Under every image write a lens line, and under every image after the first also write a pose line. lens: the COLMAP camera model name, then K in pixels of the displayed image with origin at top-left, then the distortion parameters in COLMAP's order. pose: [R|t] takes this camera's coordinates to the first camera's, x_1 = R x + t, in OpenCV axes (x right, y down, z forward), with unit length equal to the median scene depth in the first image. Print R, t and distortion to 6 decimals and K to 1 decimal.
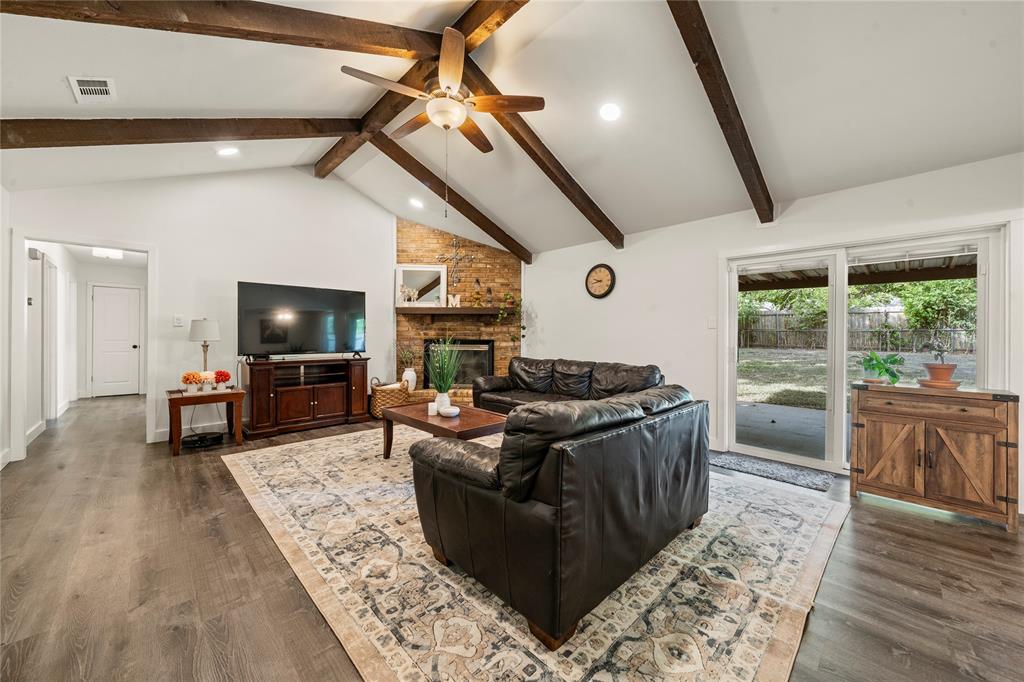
lens RADIAL K [[378.0, 0, 490.7], [0, 378.0, 337.6], [0, 0, 1]] dist [-0.000265, 0.000000]
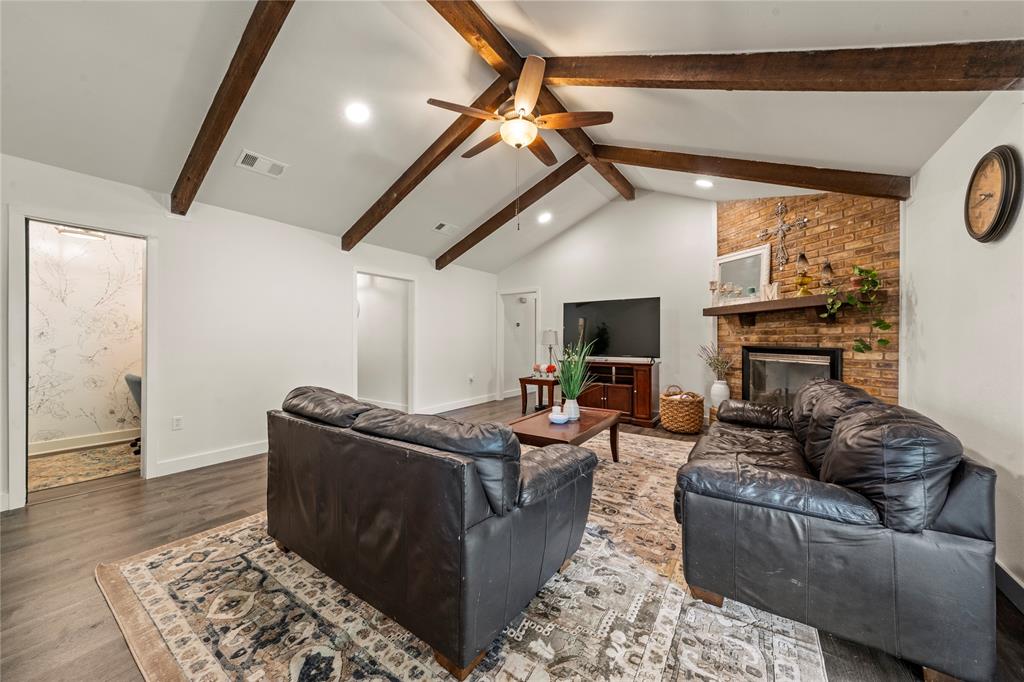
lens RADIAL K [[350.4, 0, 512.0], [0, 350.4, 341.0], [0, 0, 1]] dist [0.000554, -0.000021]
pose [[0.244474, -0.002443, -0.969653, 0.457806], [-0.007524, 0.999962, -0.004417, 0.000924], [0.969627, 0.008375, 0.244447, 0.405414]]
